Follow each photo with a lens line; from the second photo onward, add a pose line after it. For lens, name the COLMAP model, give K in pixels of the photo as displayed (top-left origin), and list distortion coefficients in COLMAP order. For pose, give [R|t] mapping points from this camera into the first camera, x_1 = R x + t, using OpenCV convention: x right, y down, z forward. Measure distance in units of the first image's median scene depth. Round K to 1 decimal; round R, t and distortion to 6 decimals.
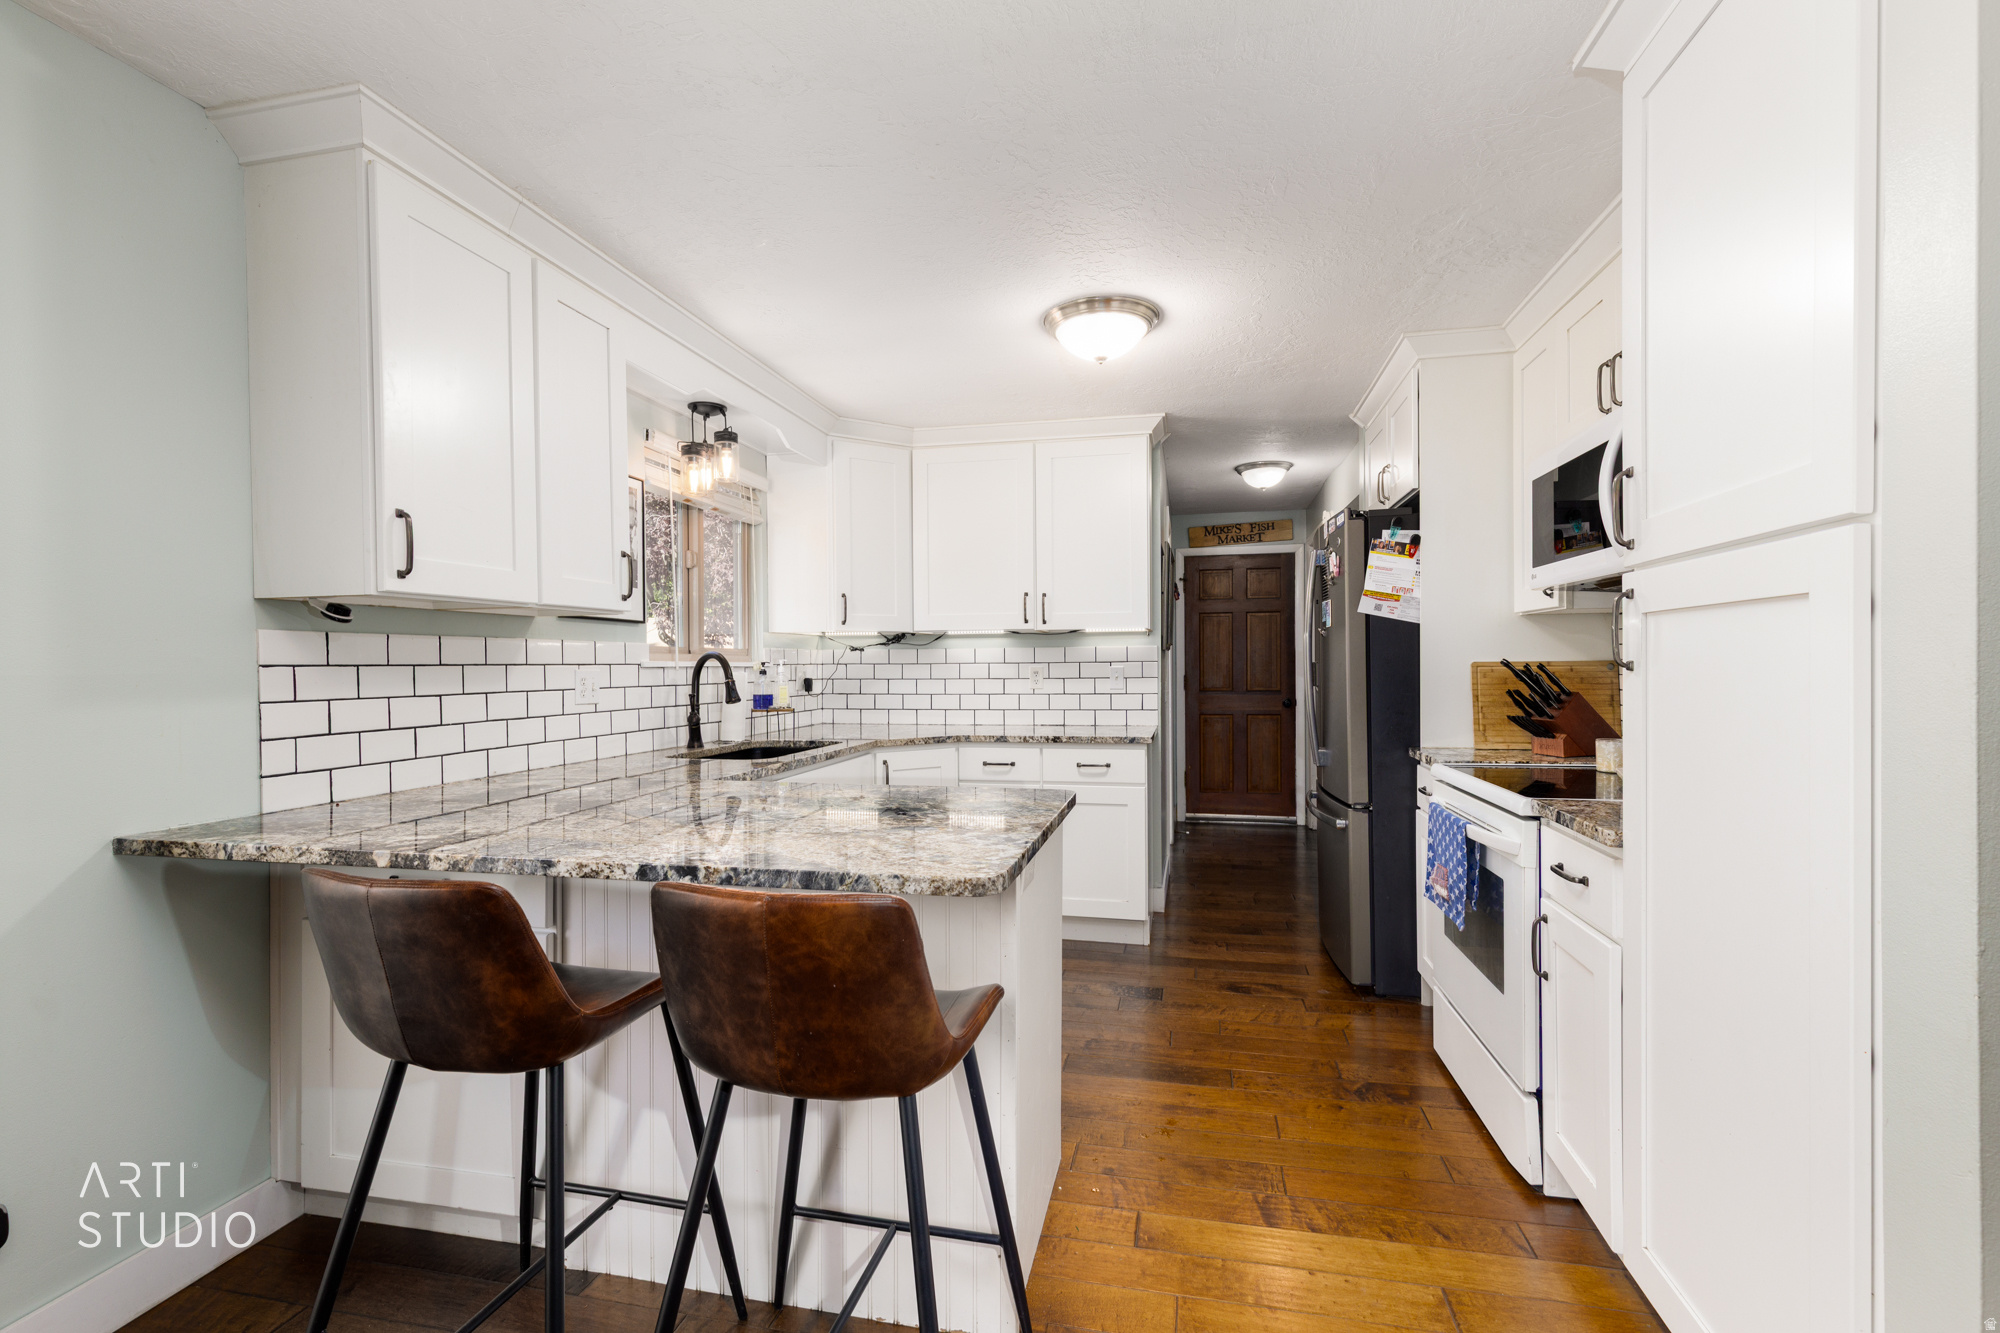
lens RADIAL K [[894.7, 0, 994.9], [0, 894.7, 667.7], [0, 0, 1]] dist [0.002702, -0.000001]
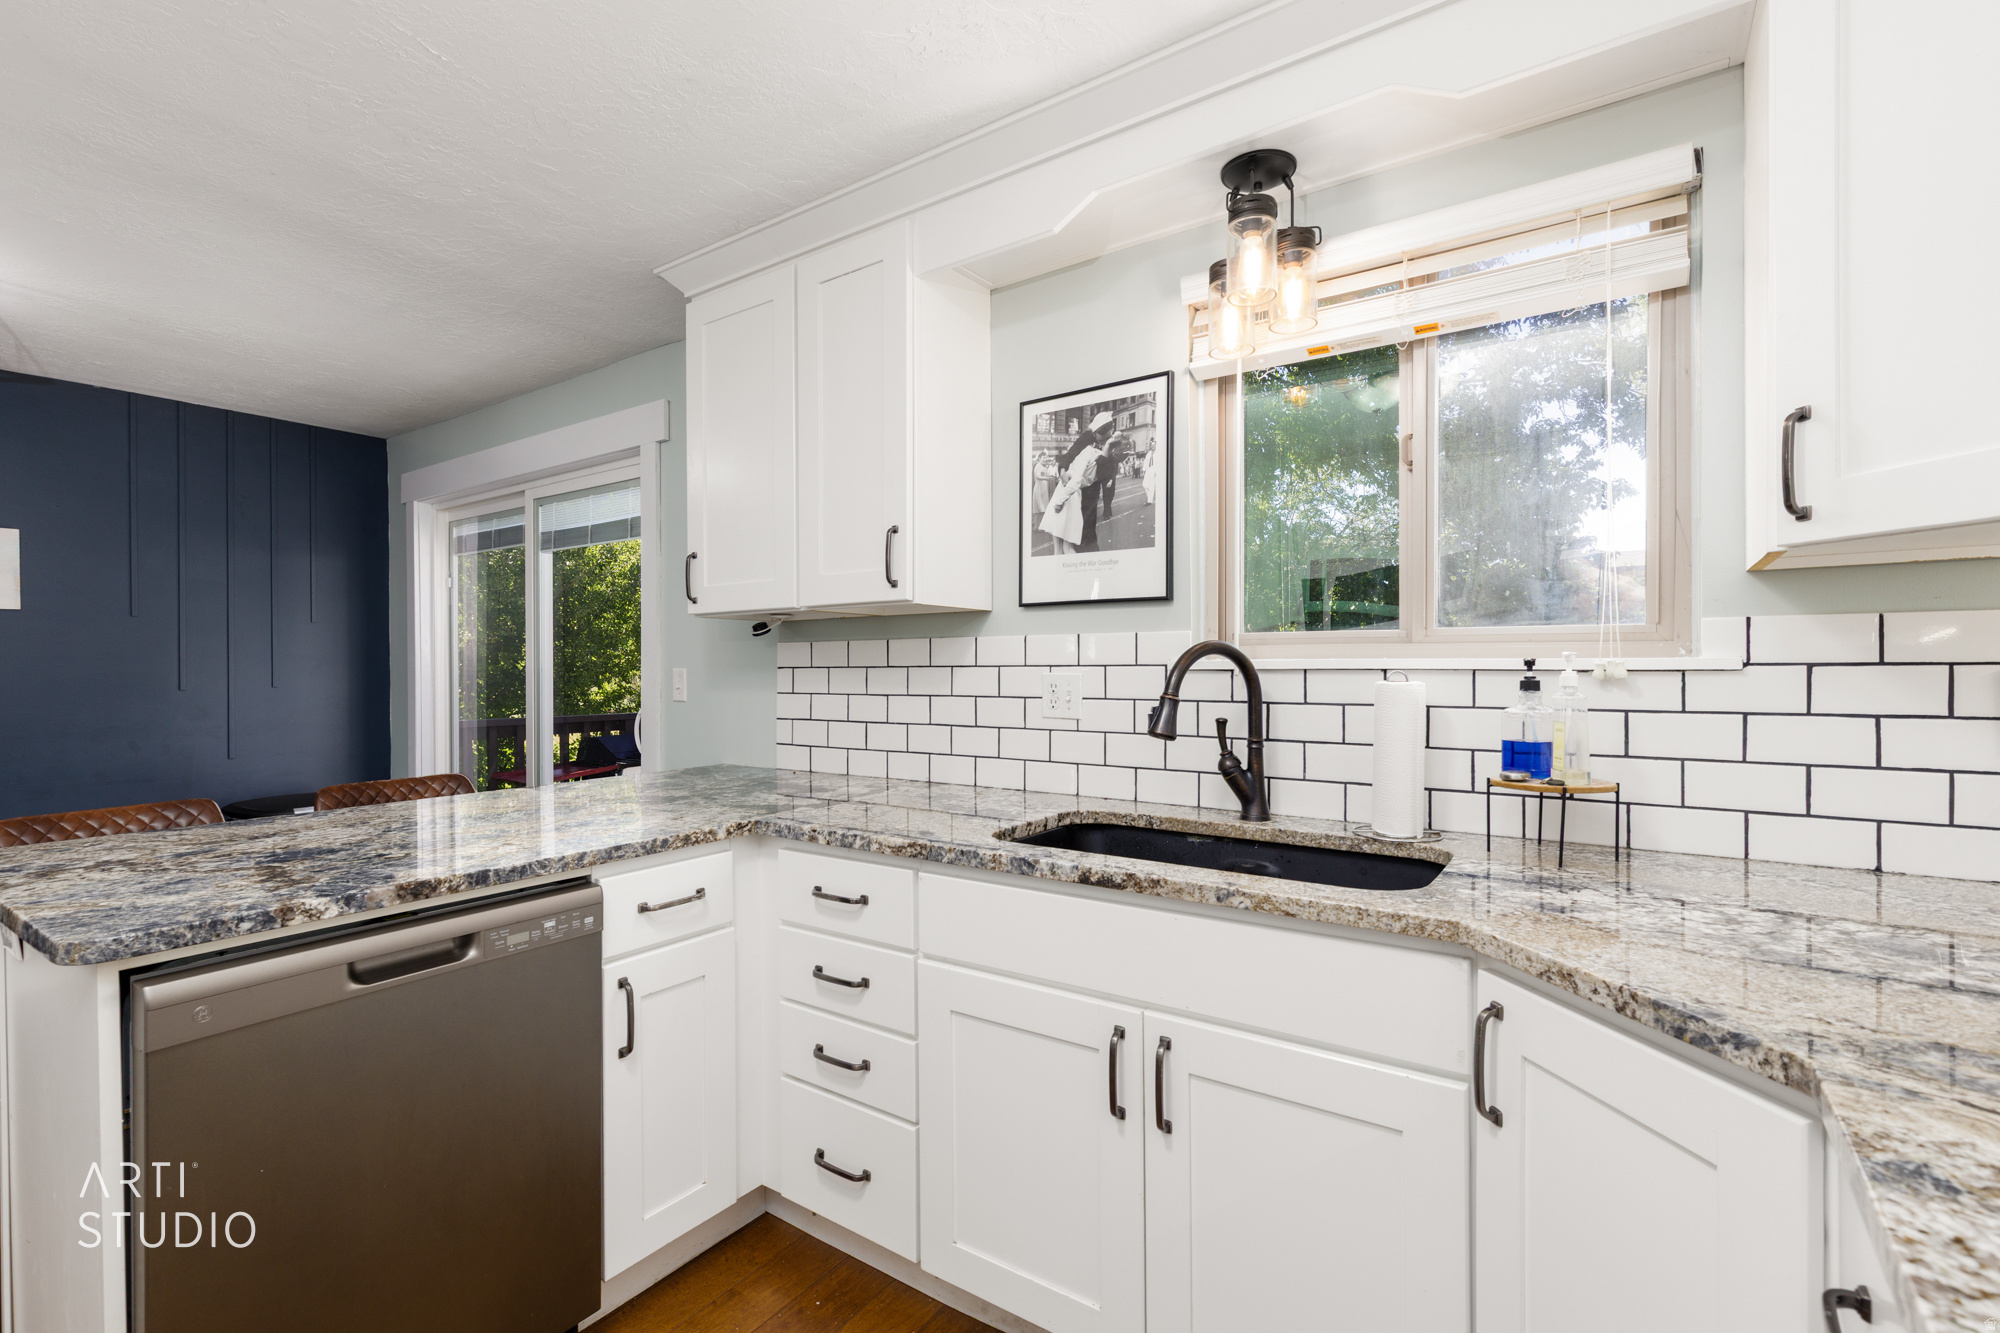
lens RADIAL K [[894.7, 0, 1004.8], [0, 894.7, 668.2], [0, 0, 1]] dist [0.002702, -0.000001]
pose [[-0.389885, 0.004921, -0.920850, 0.275400], [0.000656, 0.999987, 0.005066, -0.005824], [0.920863, 0.001371, -0.389884, 1.358558]]
